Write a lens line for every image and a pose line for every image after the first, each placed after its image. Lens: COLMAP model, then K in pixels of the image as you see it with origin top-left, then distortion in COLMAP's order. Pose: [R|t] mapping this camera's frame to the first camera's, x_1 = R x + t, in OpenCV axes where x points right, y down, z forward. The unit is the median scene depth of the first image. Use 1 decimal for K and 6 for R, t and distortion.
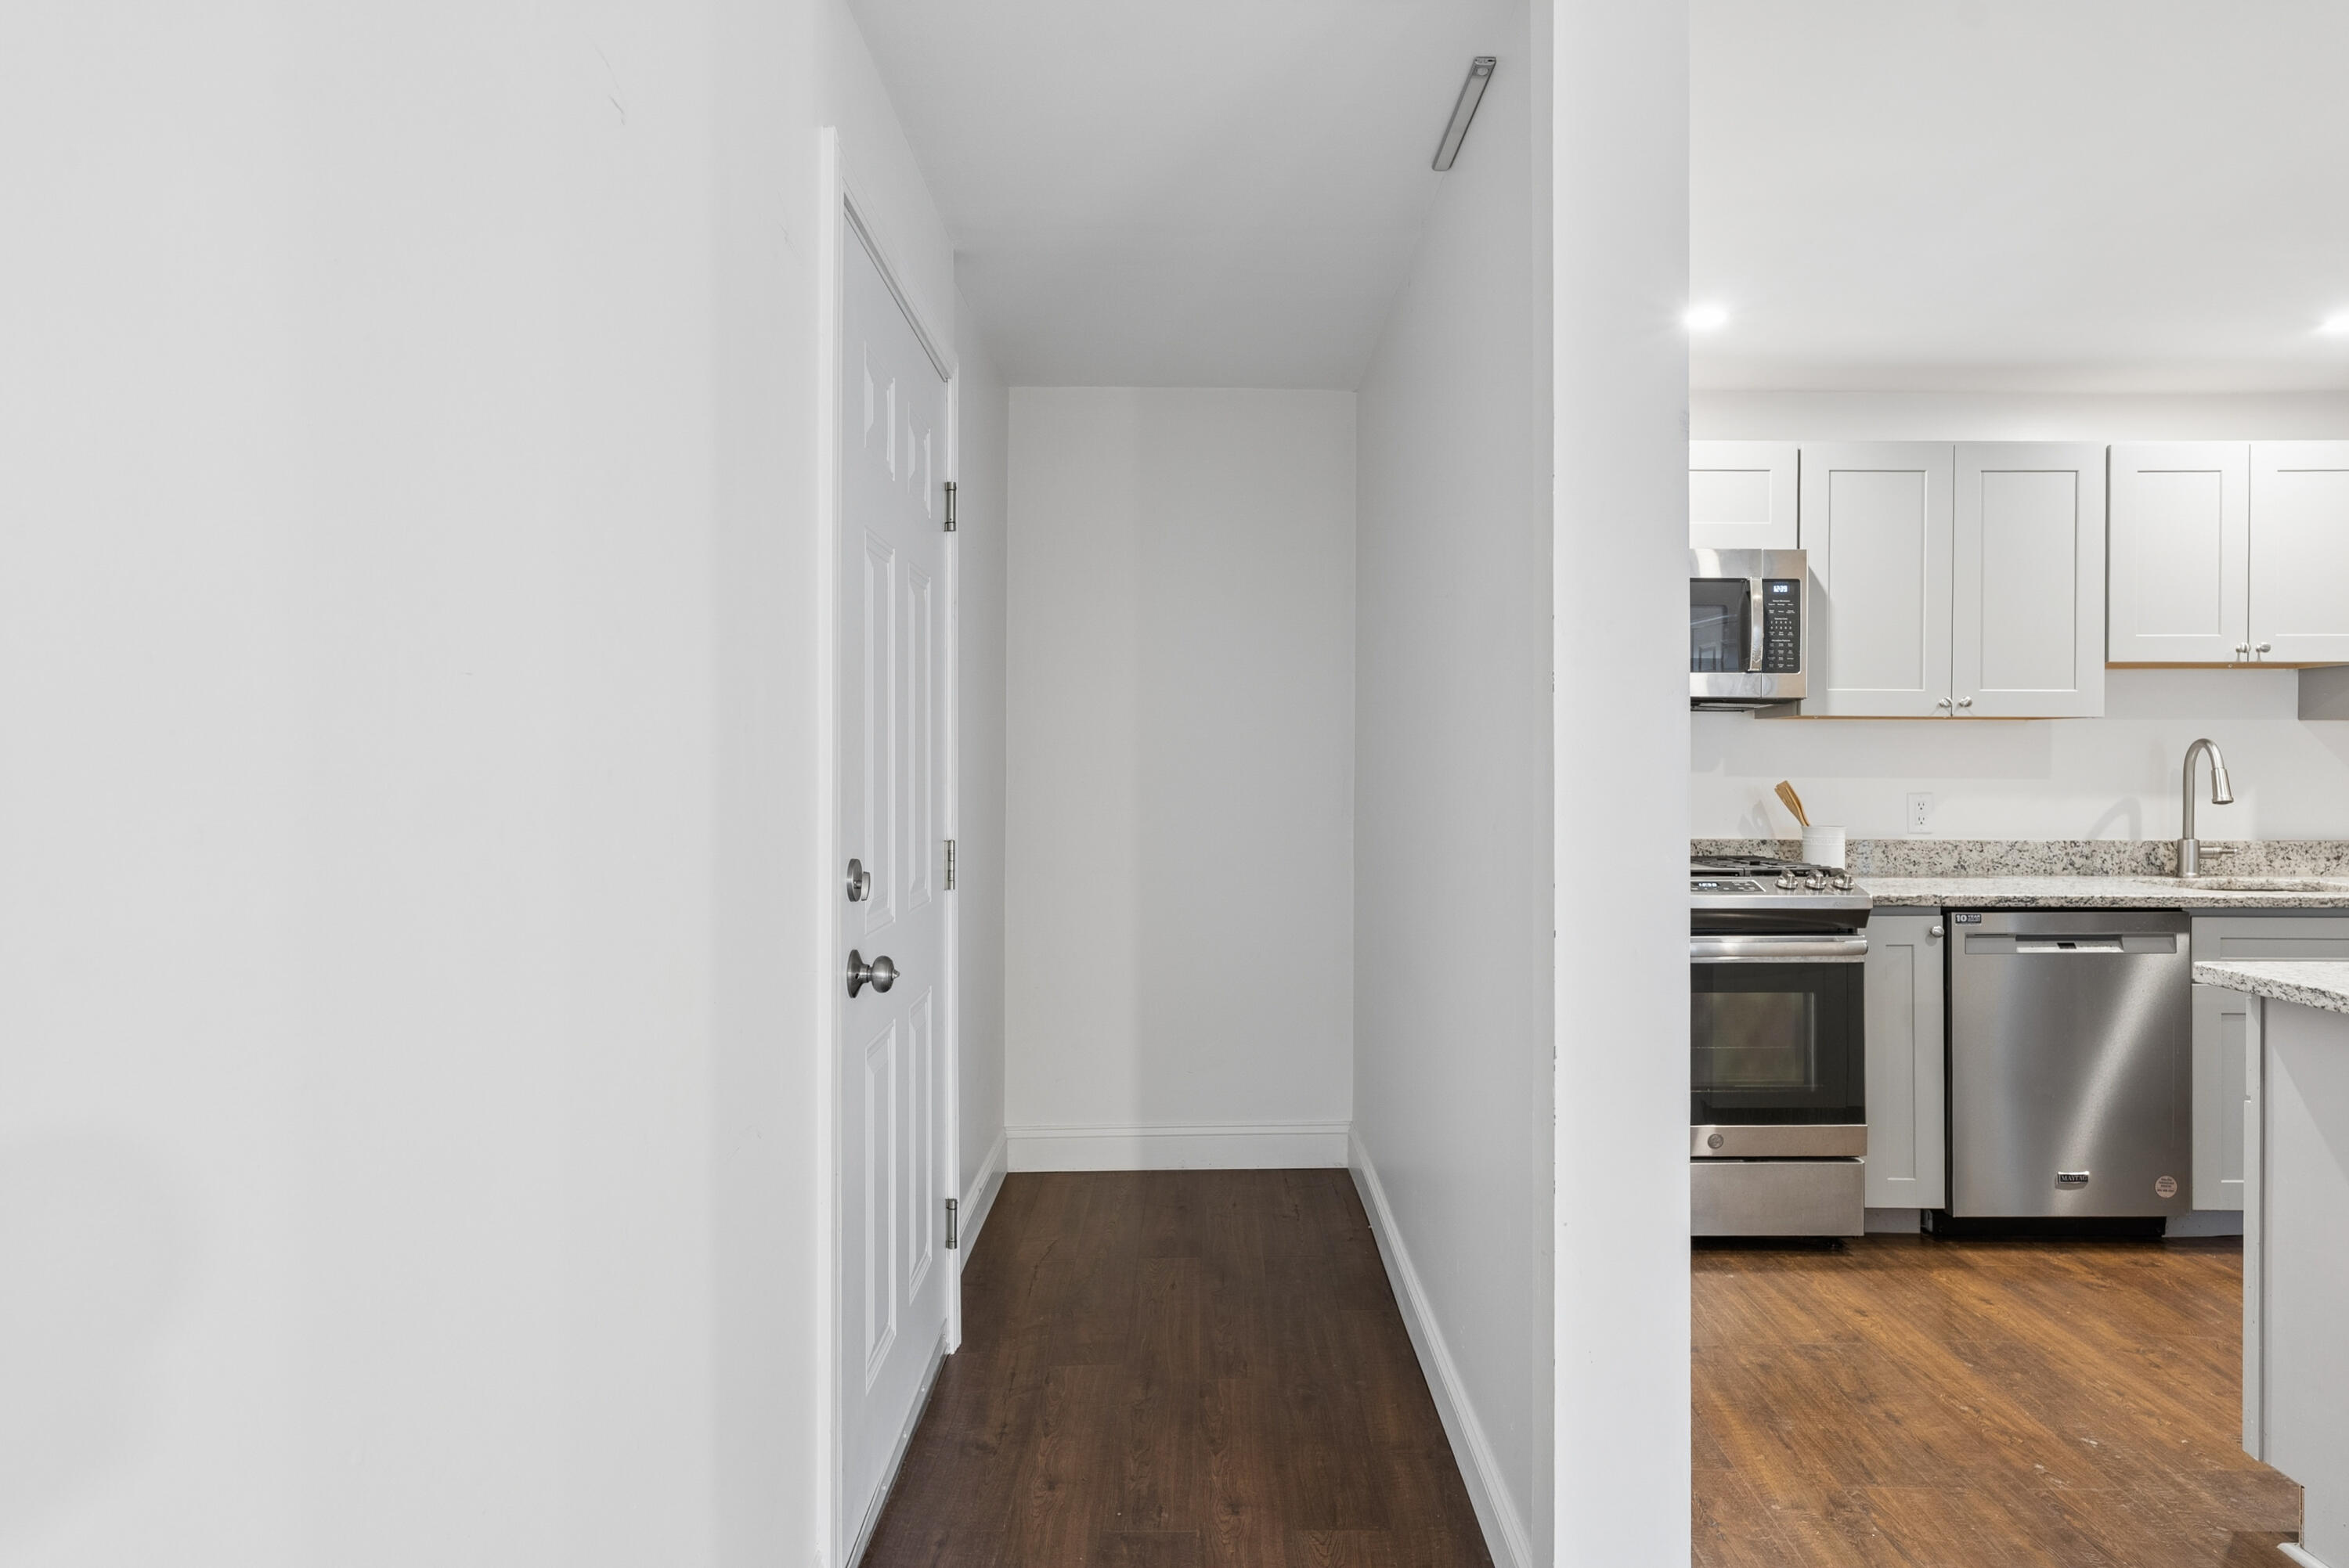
lens RADIAL K [[1387.8, 0, 1171.4], [0, 1387.8, 778.3], [0, 0, 1]] dist [0.002130, -0.001851]
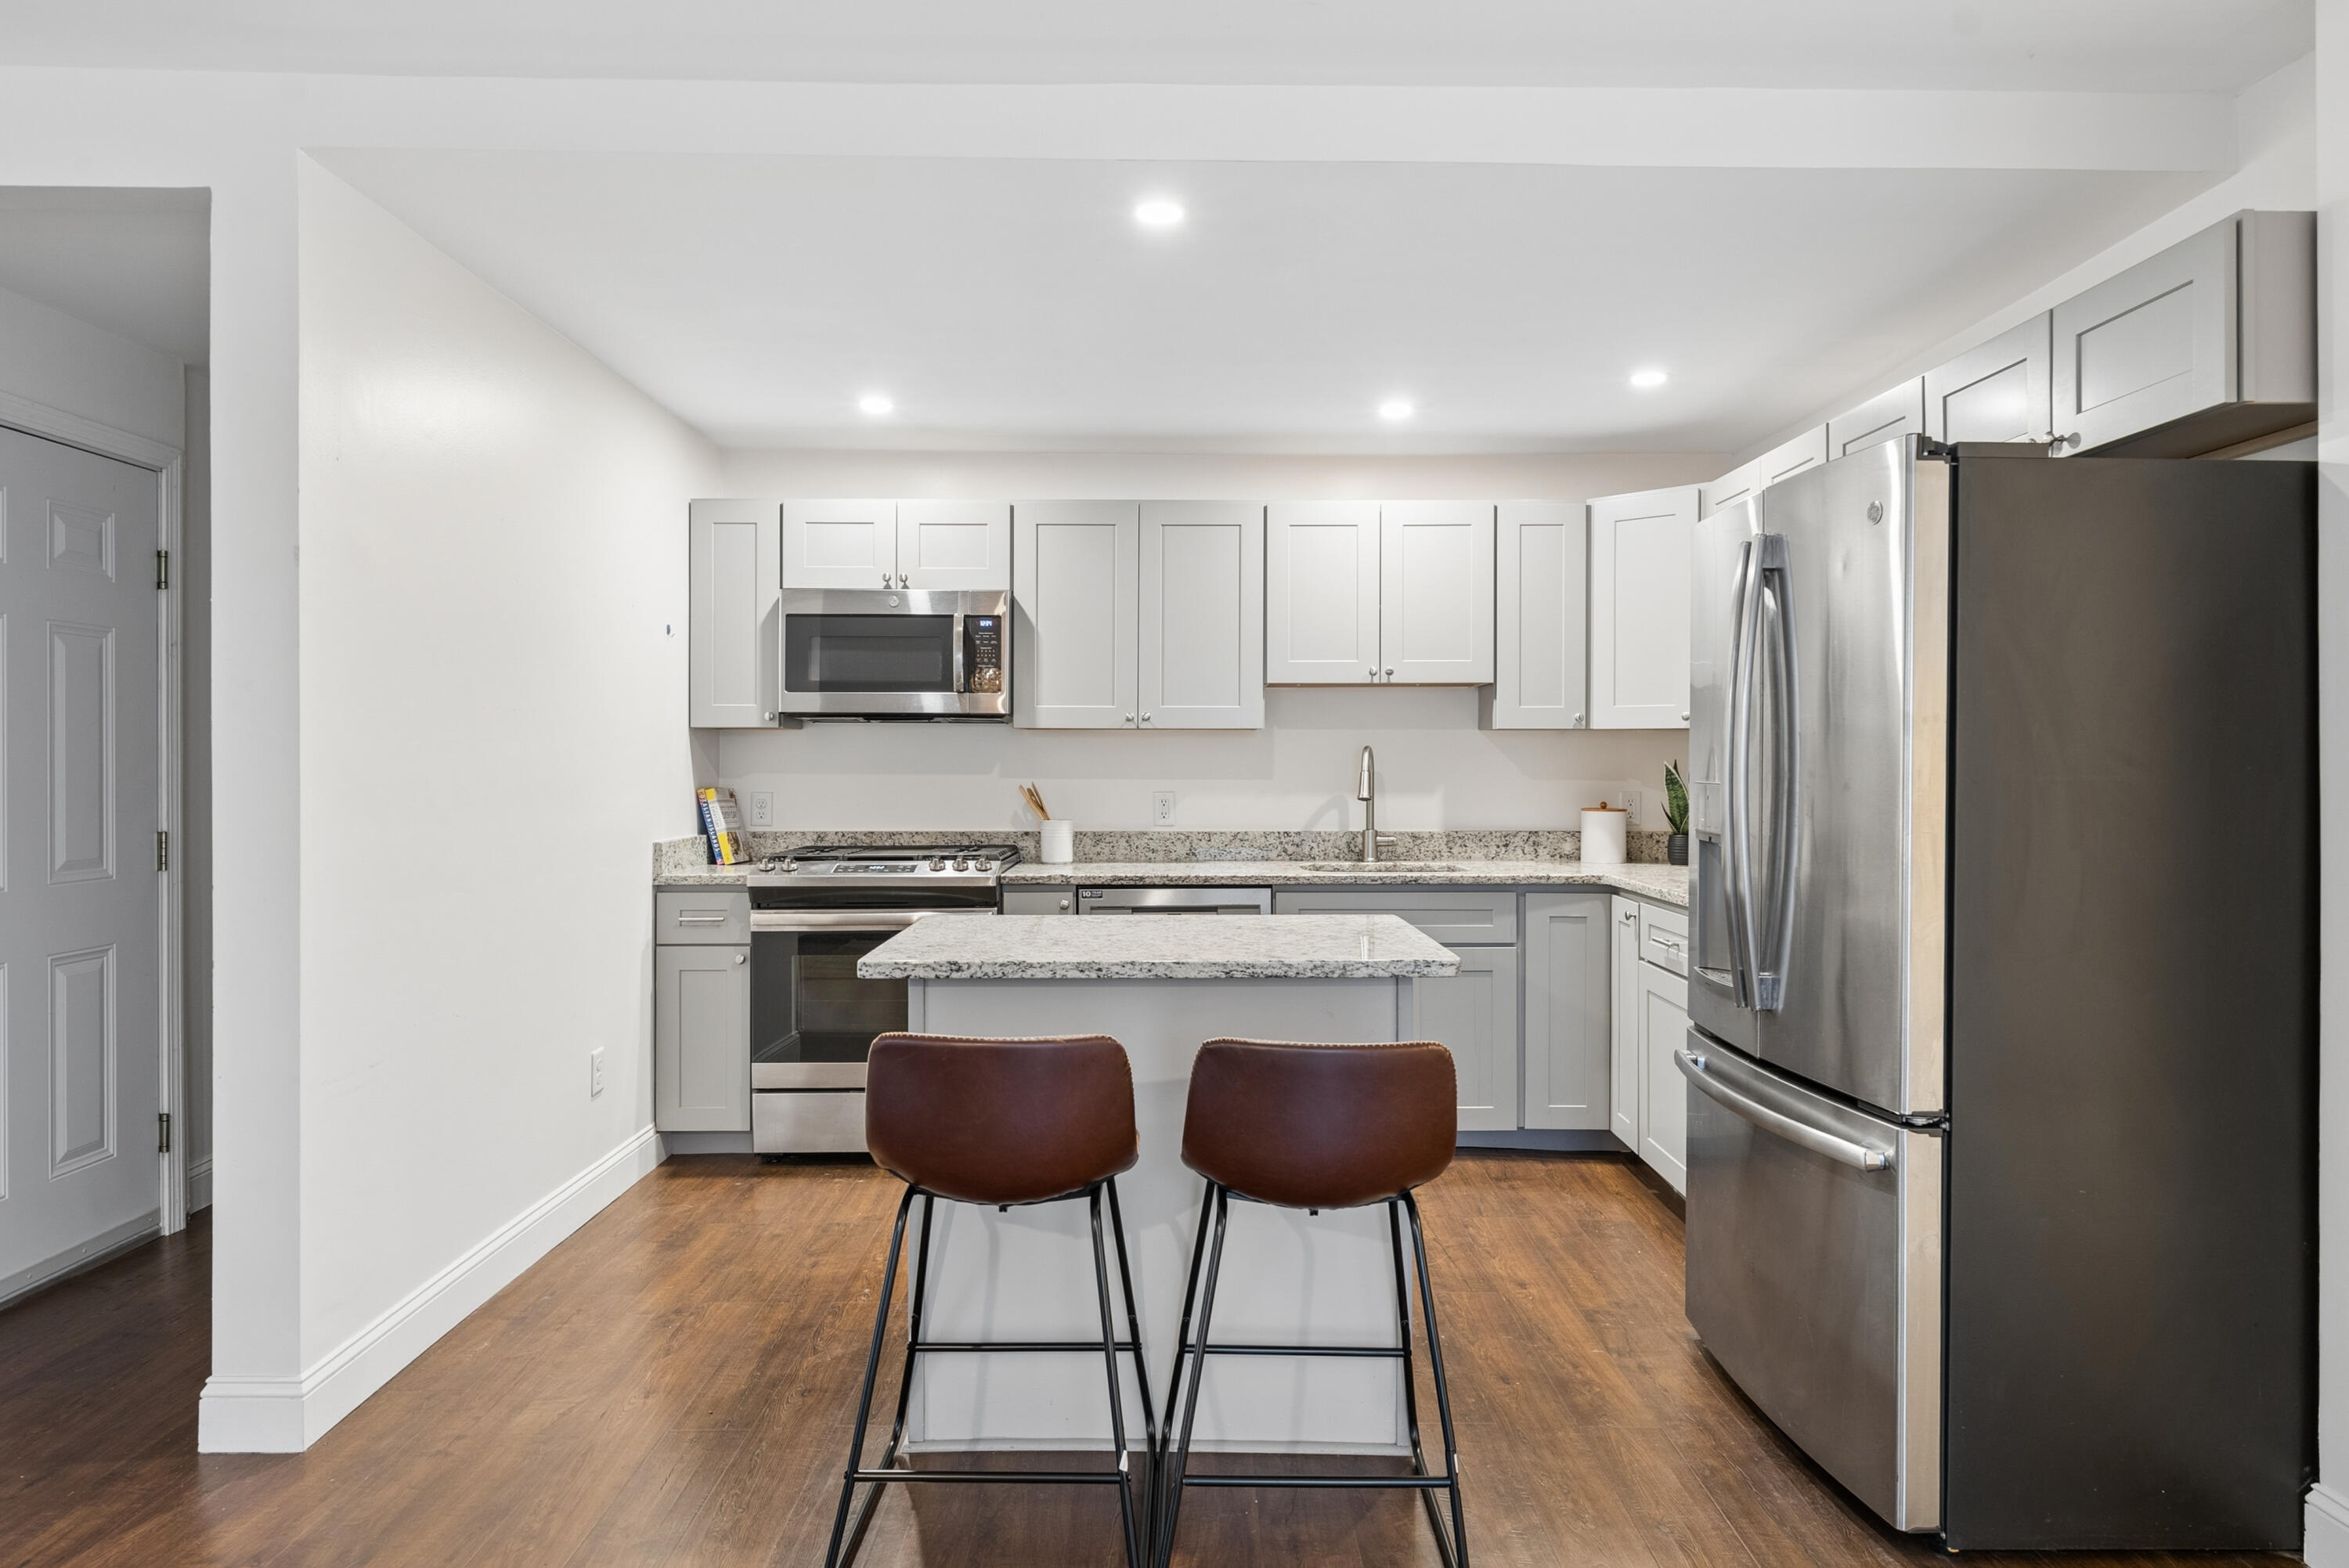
lens RADIAL K [[1473.7, 0, 1179.7], [0, 1473.7, 772.7], [0, 0, 1]] dist [-0.000321, -0.000244]
pose [[0.999899, -0.002278, 0.014007, 0.571762], [0.002327, 0.999991, -0.003445, -0.001536], [-0.013999, 0.003477, 0.999896, -0.275900]]
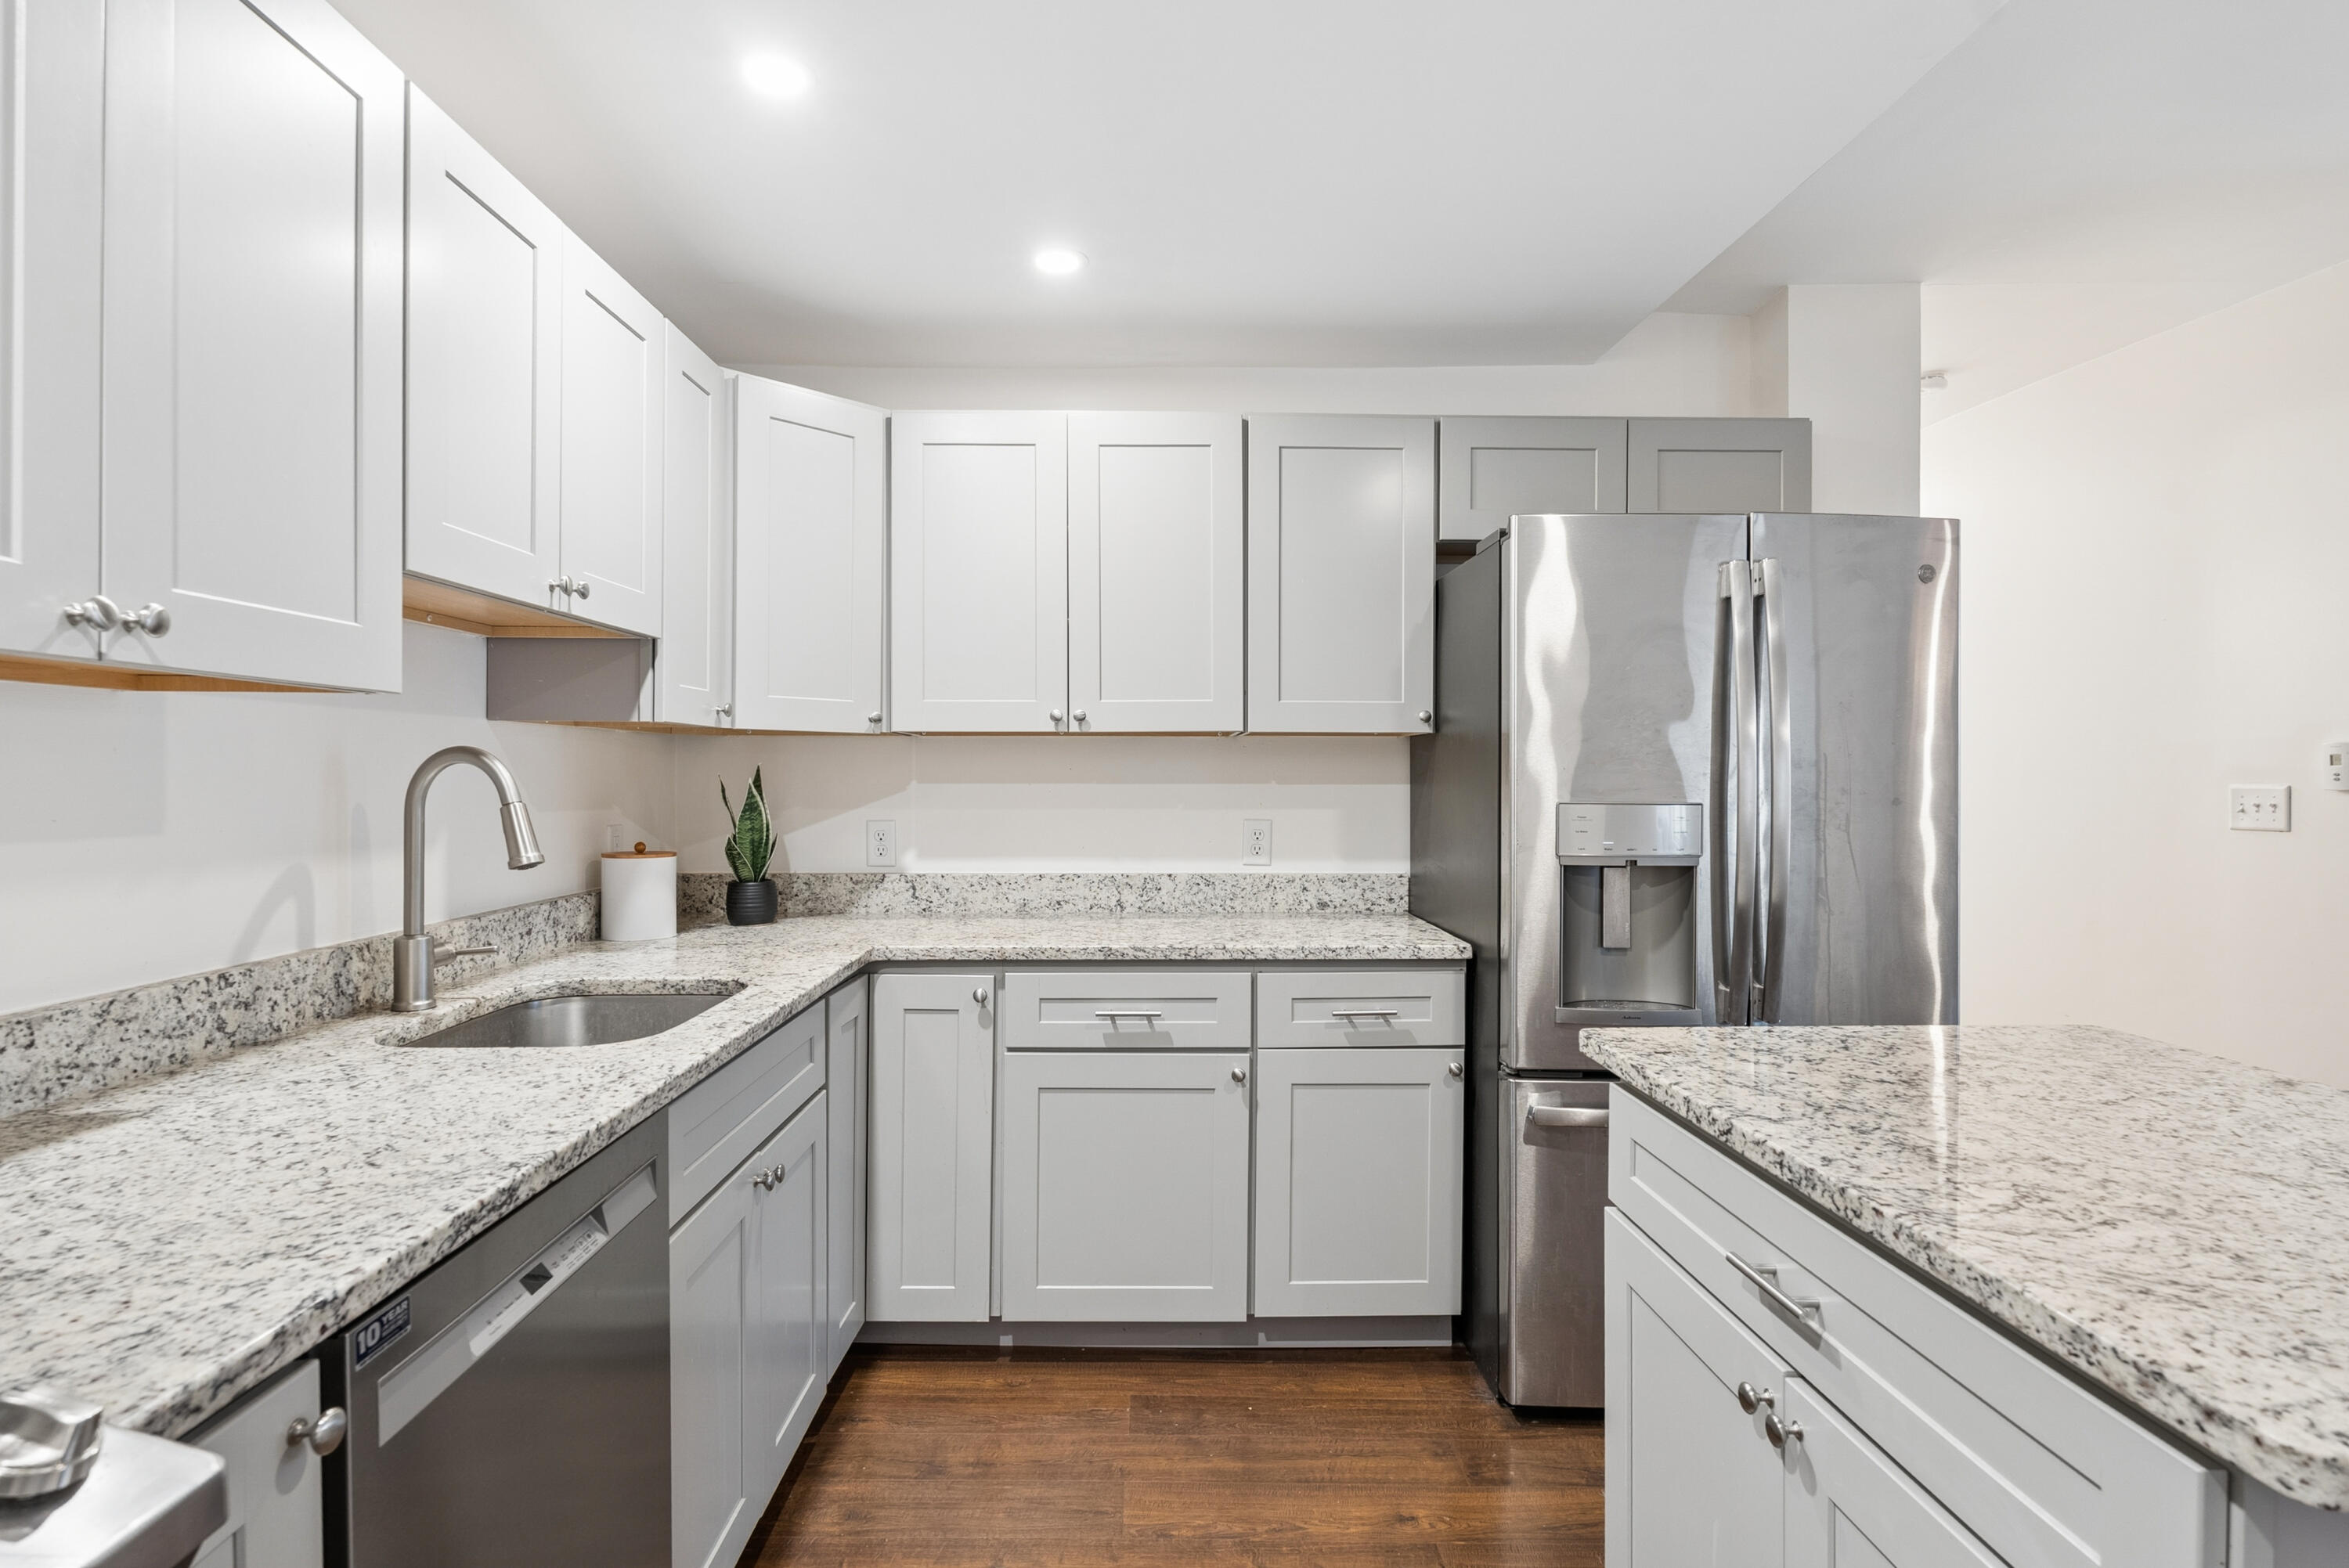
lens RADIAL K [[1186.3, 0, 1178.9], [0, 1186.3, 778.2], [0, 0, 1]] dist [-0.001700, -0.000989]
pose [[-0.051899, -0.005704, 0.998636, 0.278475], [0.003969, 0.999975, 0.005918, -0.018182], [-0.998644, 0.004271, -0.051875, 0.760975]]
